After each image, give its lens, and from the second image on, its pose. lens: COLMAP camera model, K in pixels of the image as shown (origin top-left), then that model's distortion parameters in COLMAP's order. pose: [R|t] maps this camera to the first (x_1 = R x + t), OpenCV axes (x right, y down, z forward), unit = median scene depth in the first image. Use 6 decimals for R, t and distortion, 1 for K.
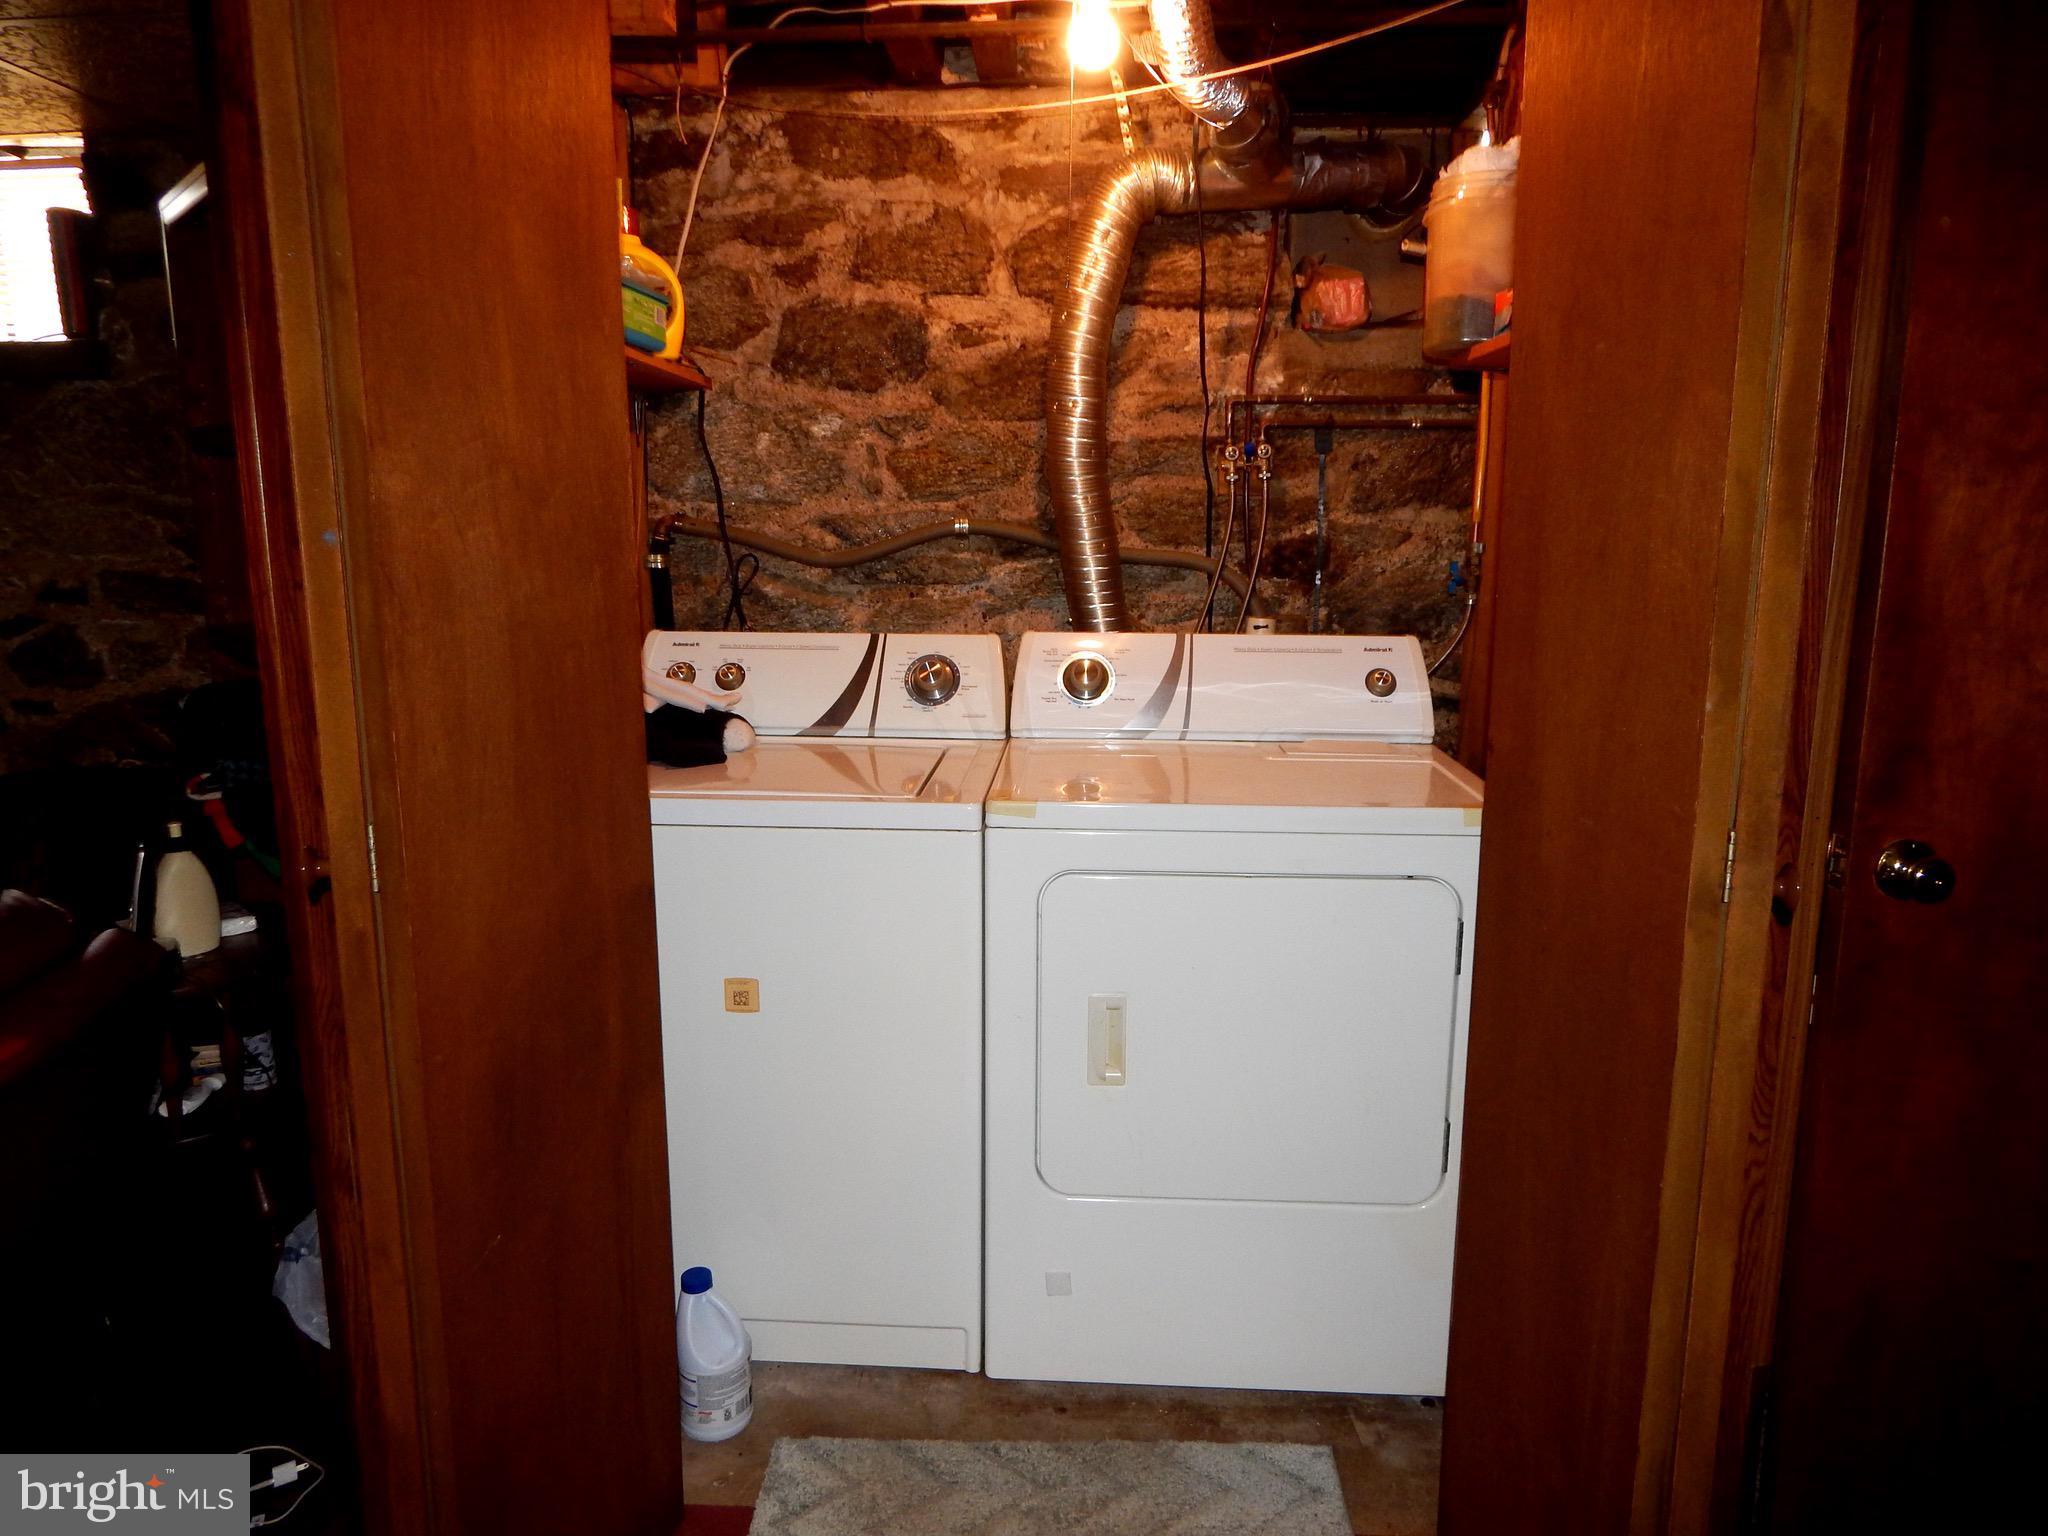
lens RADIAL K [[1346.6, 0, 1031.7], [0, 1346.6, 754.4], [0, 0, 1]] dist [0.001353, -0.005438]
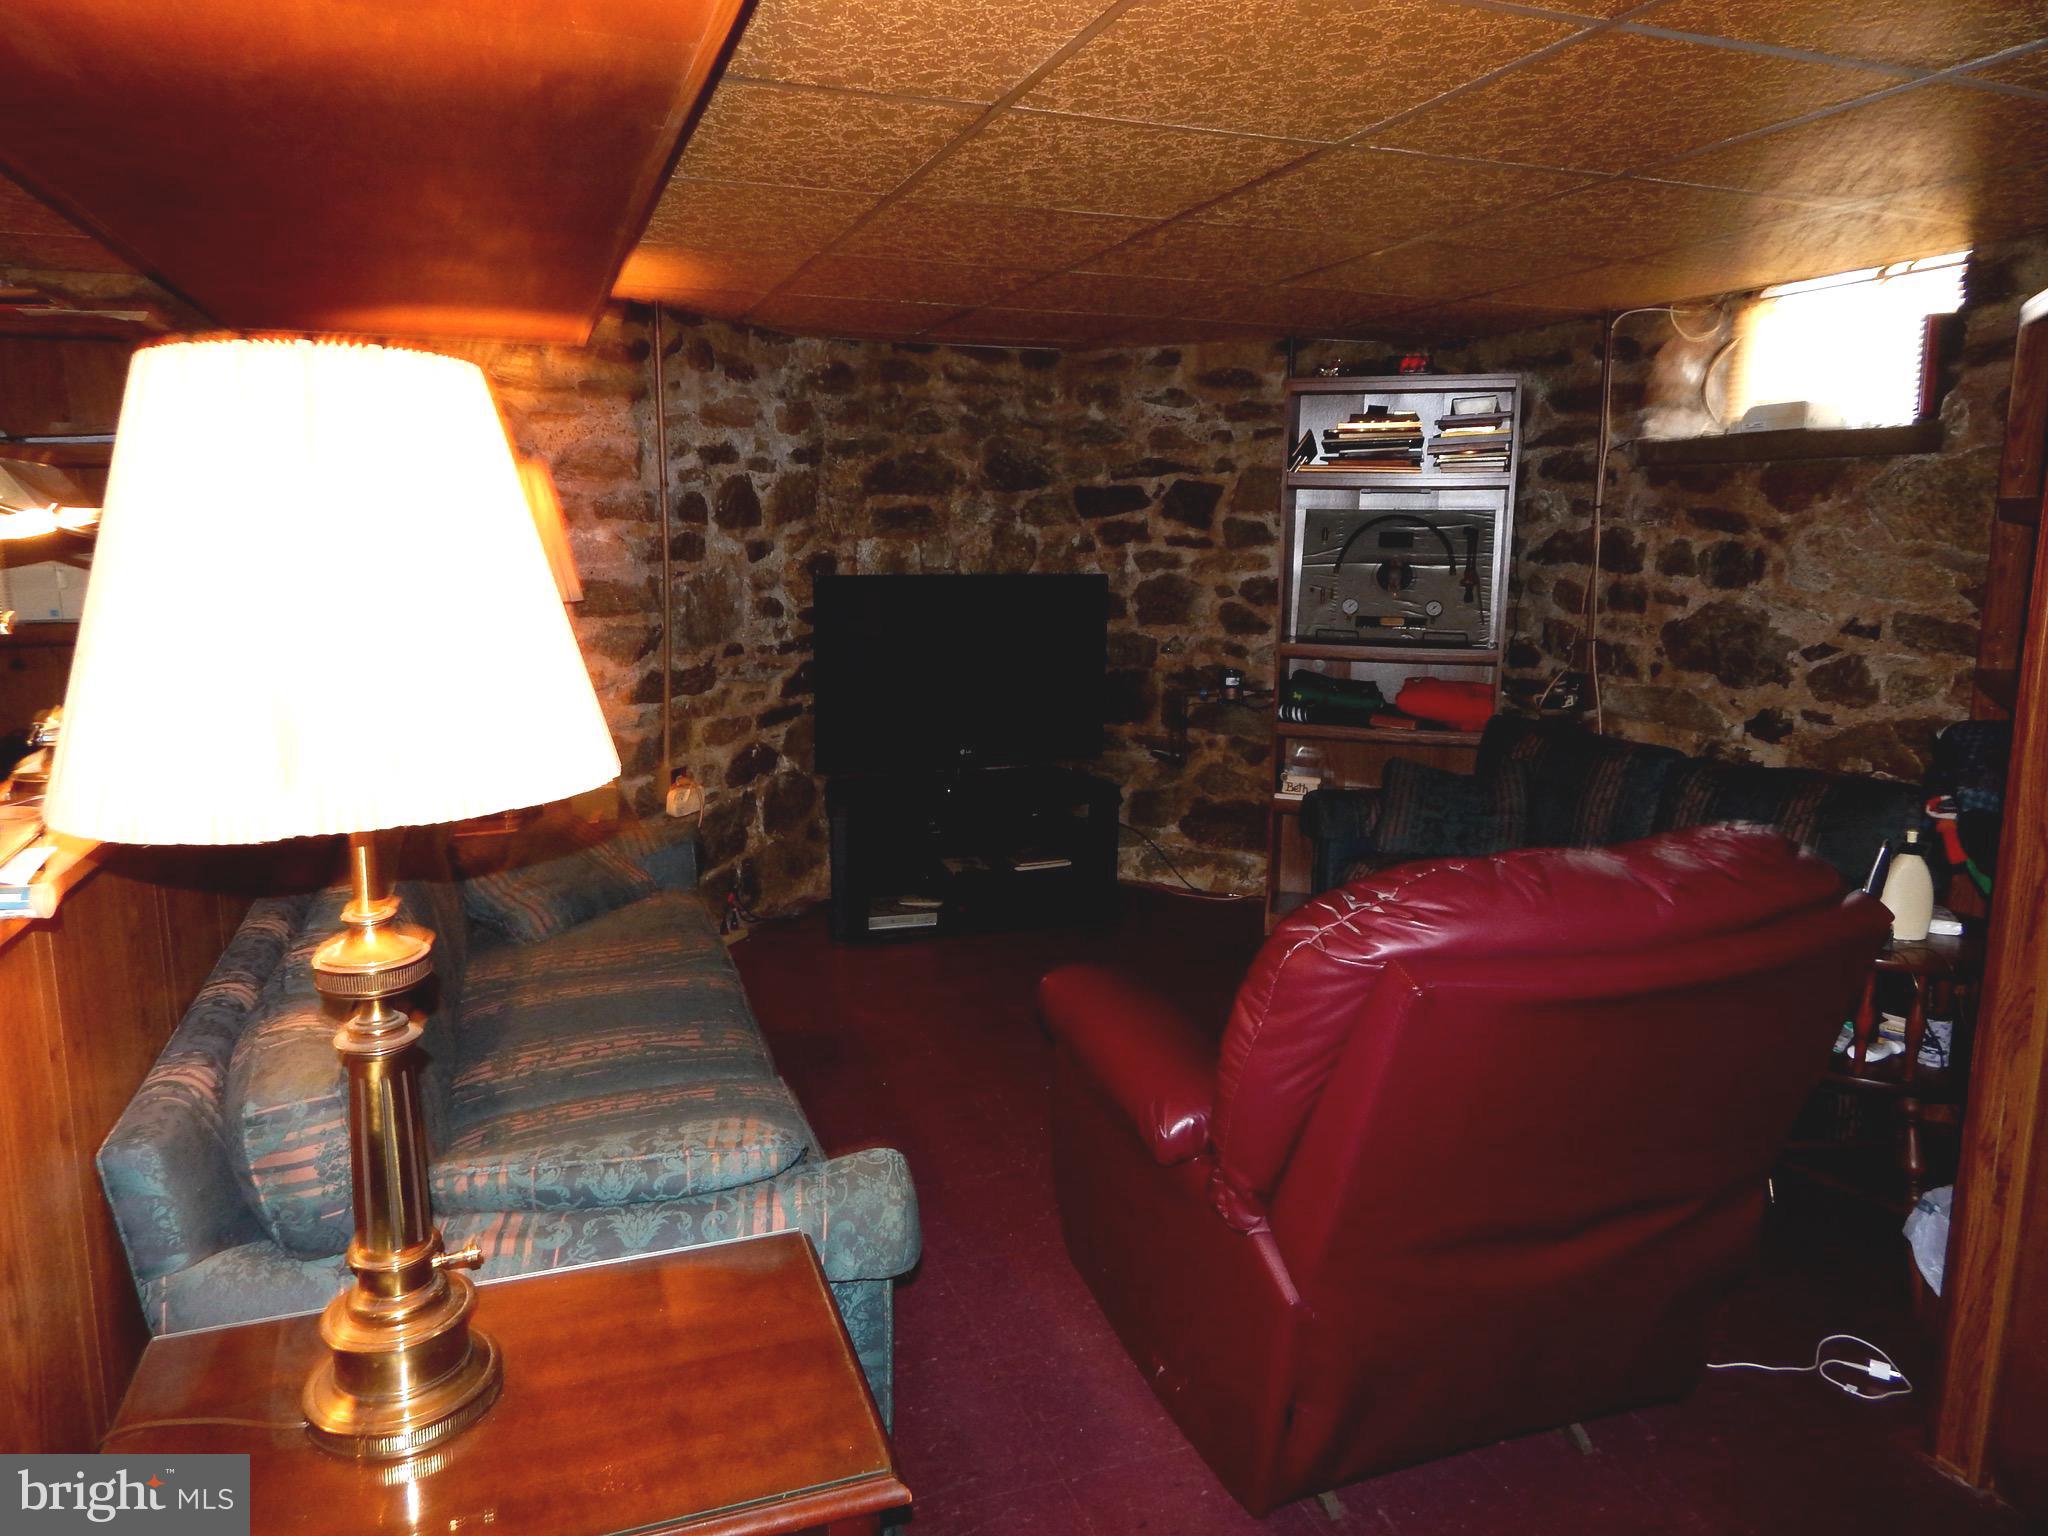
lens RADIAL K [[1346.6, 0, 1031.7], [0, 1346.6, 754.4], [0, 0, 1]] dist [0.001353, -0.005438]
pose [[0.399221, 0.158735, -0.903009, 0.100708], [-0.167407, 0.980962, 0.098427, -0.002796], [0.901442, 0.111876, 0.418194, -0.177076]]
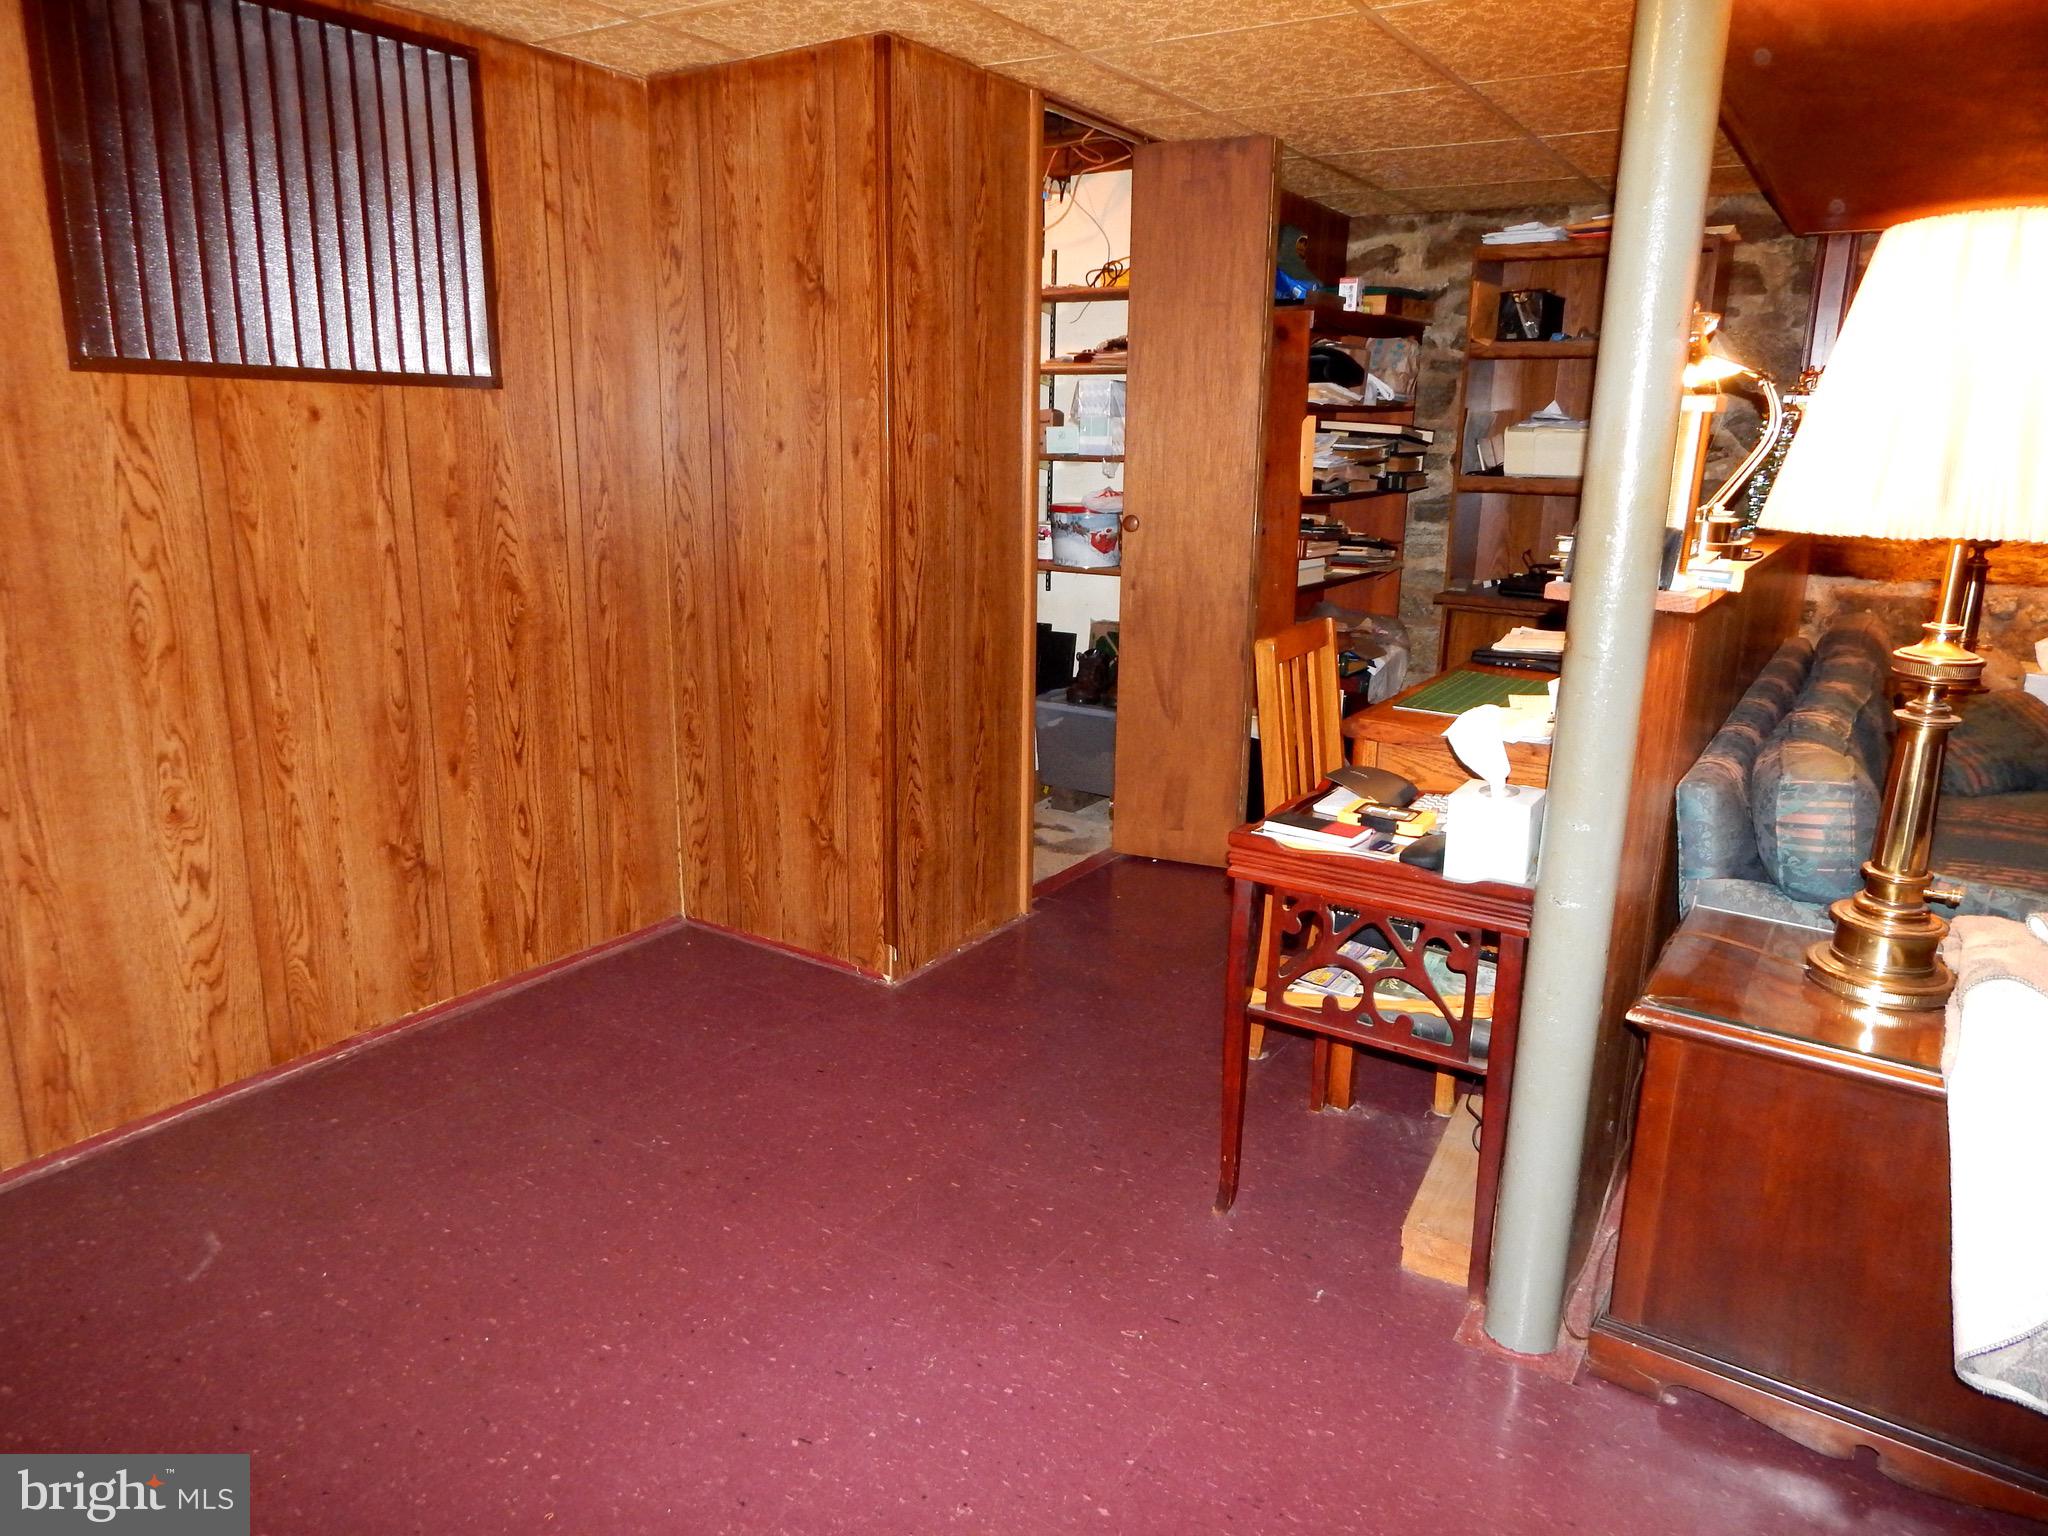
lens RADIAL K [[1346.6, 0, 1031.7], [0, 1346.6, 754.4], [0, 0, 1]] dist [0.001353, -0.005438]
pose [[-0.513180, 0.192611, -0.836390, 0.372050], [-0.169509, 0.932555, 0.318761, 0.056646], [0.841376, 0.305357, -0.445919, -0.241859]]
